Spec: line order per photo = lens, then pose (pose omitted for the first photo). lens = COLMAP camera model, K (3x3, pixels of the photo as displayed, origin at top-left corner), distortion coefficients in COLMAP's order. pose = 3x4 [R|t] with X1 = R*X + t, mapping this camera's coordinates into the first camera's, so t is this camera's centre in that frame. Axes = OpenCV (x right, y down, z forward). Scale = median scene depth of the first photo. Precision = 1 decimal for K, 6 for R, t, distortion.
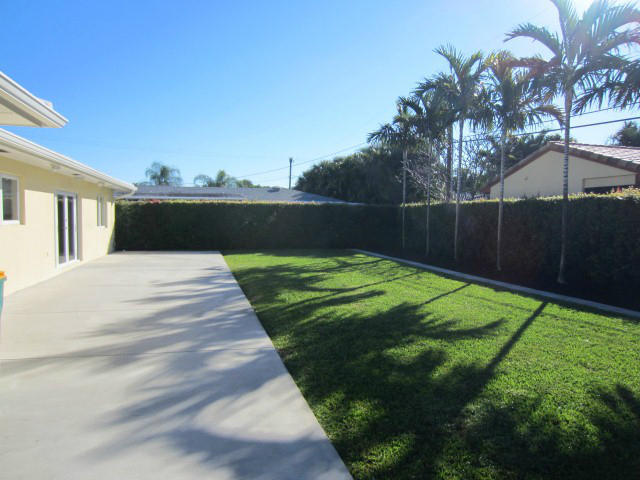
lens RADIAL K [[453.0, 0, 321.5], [0, 453.0, 239.5], [0, 0, 1]] dist [-0.033672, 0.008856]
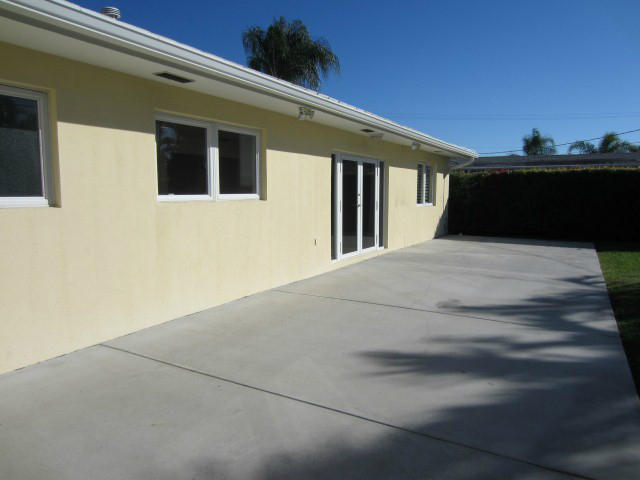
lens RADIAL K [[453.0, 0, 321.5], [0, 453.0, 239.5], [0, 0, 1]] dist [-0.033672, 0.008856]
pose [[0.708632, 0.066013, -0.702484, -0.053756], [-0.031022, 0.997566, 0.062448, -0.009721], [0.704896, -0.022460, 0.708955, 0.289398]]
